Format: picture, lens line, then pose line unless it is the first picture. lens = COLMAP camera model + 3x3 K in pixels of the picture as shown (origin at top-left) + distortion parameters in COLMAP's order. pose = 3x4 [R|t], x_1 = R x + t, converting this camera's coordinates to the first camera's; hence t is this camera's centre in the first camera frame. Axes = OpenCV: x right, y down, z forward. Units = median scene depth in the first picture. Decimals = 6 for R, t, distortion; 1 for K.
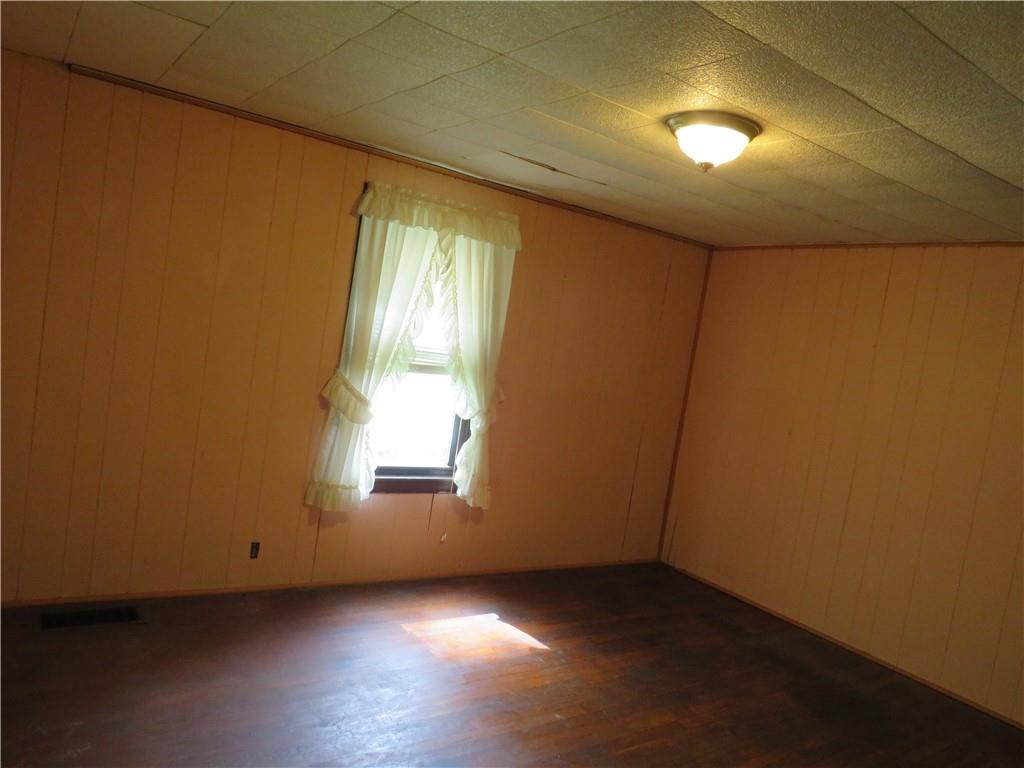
lens RADIAL K [[713.7, 0, 507.8], [0, 713.7, 384.2], [0, 0, 1]] dist [-0.036283, 0.006413]
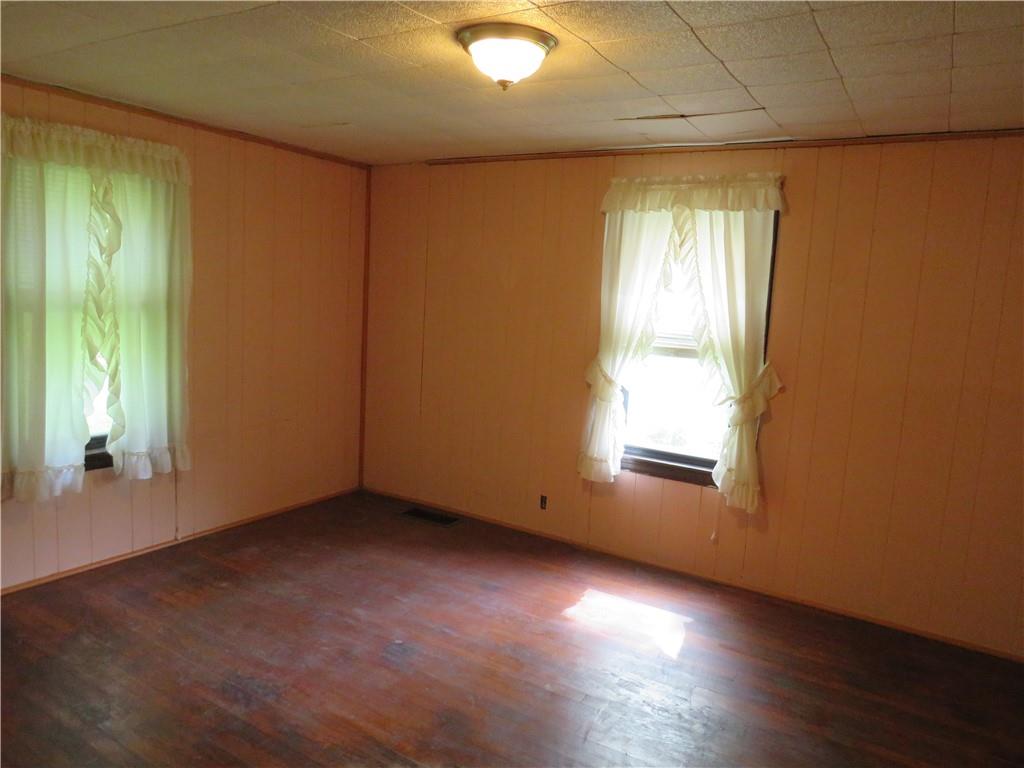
lens RADIAL K [[713.7, 0, 507.8], [0, 713.7, 384.2], [0, 0, 1]] dist [-0.036283, 0.006413]
pose [[0.410118, -0.008780, -0.911990, 0.702556], [-0.062218, 0.997355, -0.037582, 0.076234], [0.909908, 0.072156, 0.408487, 0.402791]]
